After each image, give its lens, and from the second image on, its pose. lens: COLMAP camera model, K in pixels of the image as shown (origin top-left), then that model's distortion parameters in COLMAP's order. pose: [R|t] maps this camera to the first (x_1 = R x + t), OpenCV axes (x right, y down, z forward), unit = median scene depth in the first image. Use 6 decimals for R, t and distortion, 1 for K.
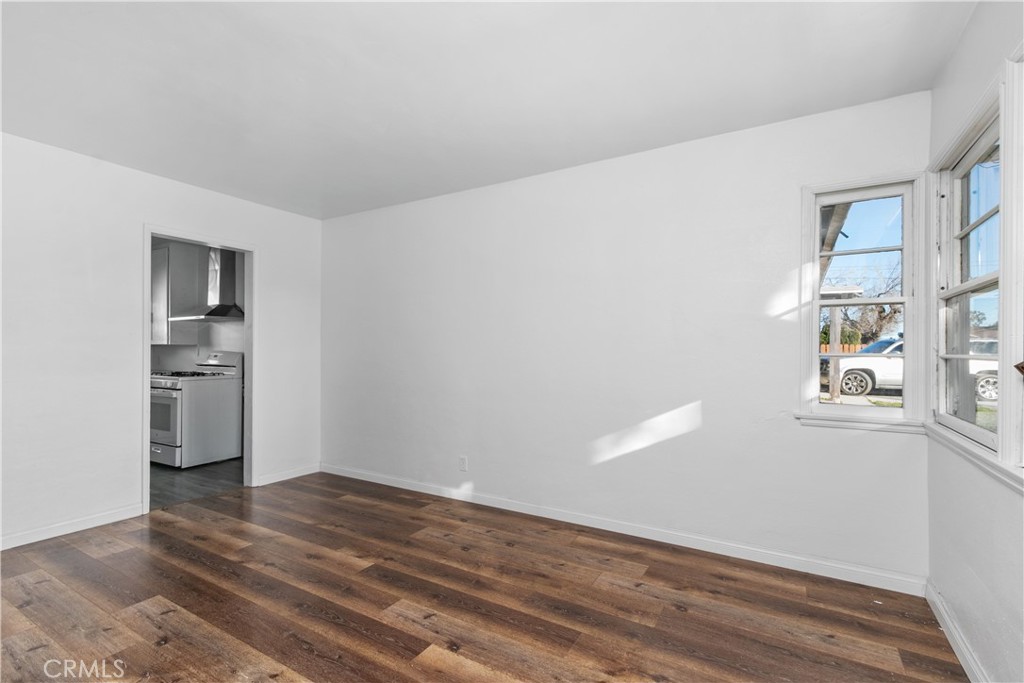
lens RADIAL K [[477.7, 0, 498.8], [0, 477.7, 348.7], [0, 0, 1]] dist [0.003647, -0.000333]
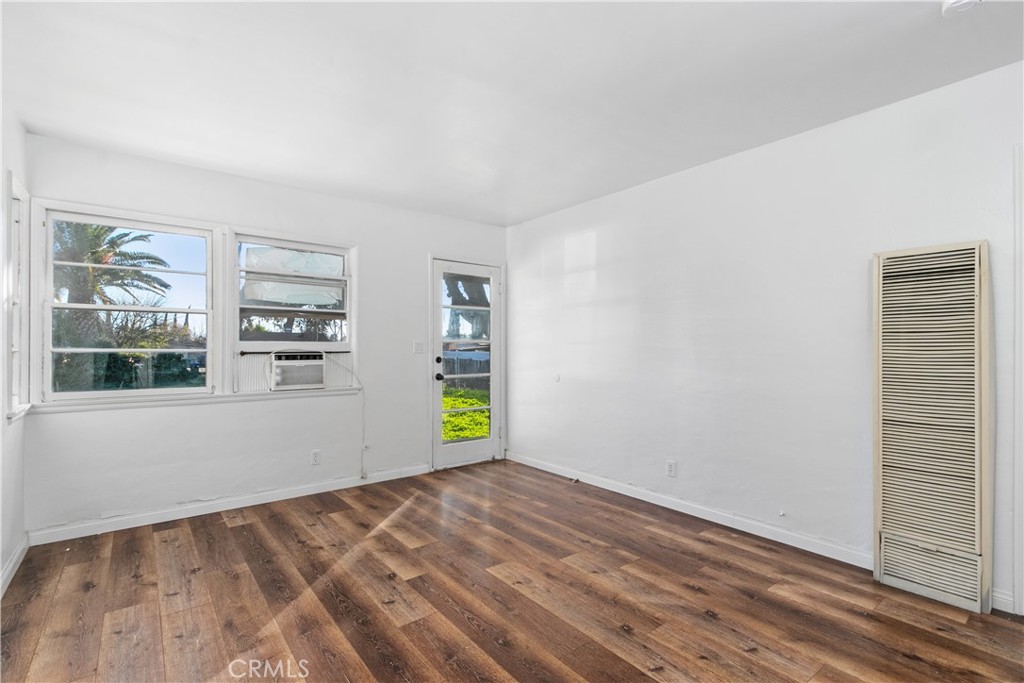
lens RADIAL K [[472.2, 0, 504.1], [0, 472.2, 344.6], [0, 0, 1]] dist [0.004127, -0.000825]
pose [[-0.938179, -0.002093, 0.346144, -0.633722], [-0.005806, 0.999936, -0.009691, 0.004044], [-0.346101, -0.011102, -0.938131, 1.621605]]
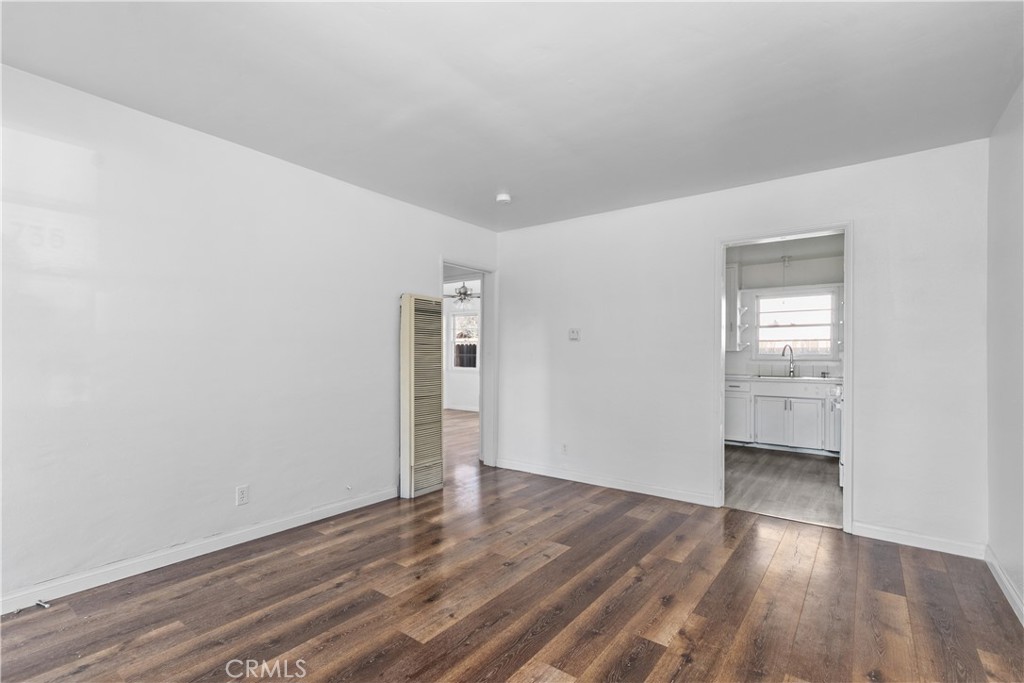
lens RADIAL K [[467.7, 0, 504.0], [0, 467.7, 344.1], [0, 0, 1]] dist [0.003804, -0.000146]
pose [[-0.096783, -0.025115, -0.994989, 0.526036], [-0.002728, 0.999685, -0.024969, 0.004595], [0.995302, 0.000298, -0.096821, 0.879728]]
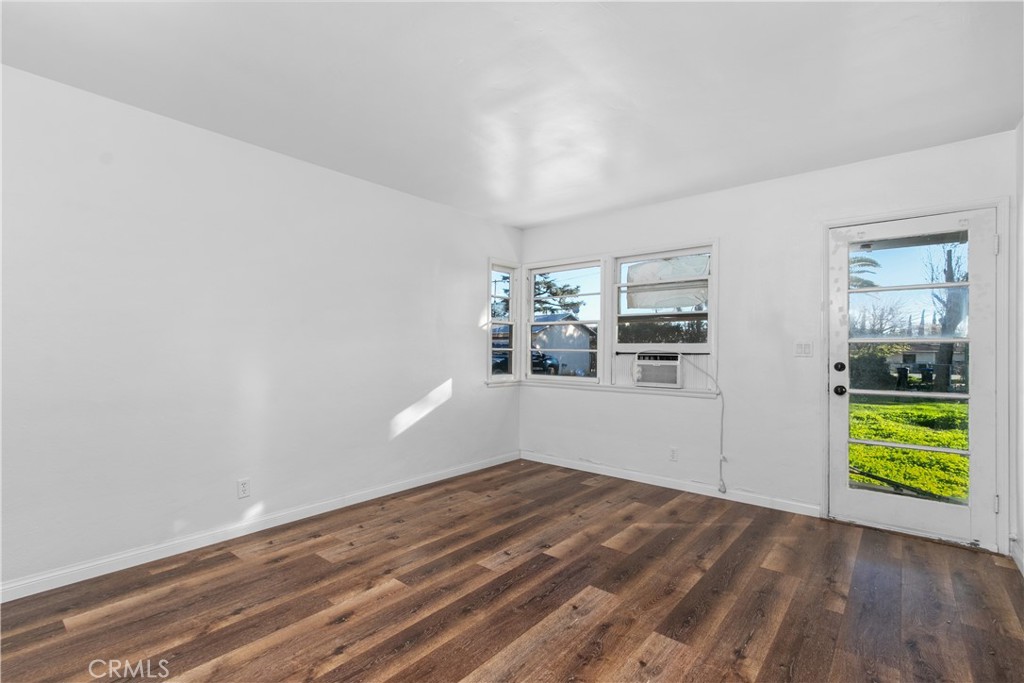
lens RADIAL K [[472.2, 0, 504.1], [0, 472.2, 344.6], [0, 0, 1]] dist [0.004127, -0.000825]
pose [[0.150512, 0.004372, 0.988598, -1.215027], [-0.010300, 0.999943, -0.002854, -0.002185], [-0.988554, -0.009753, 0.150549, 0.704503]]
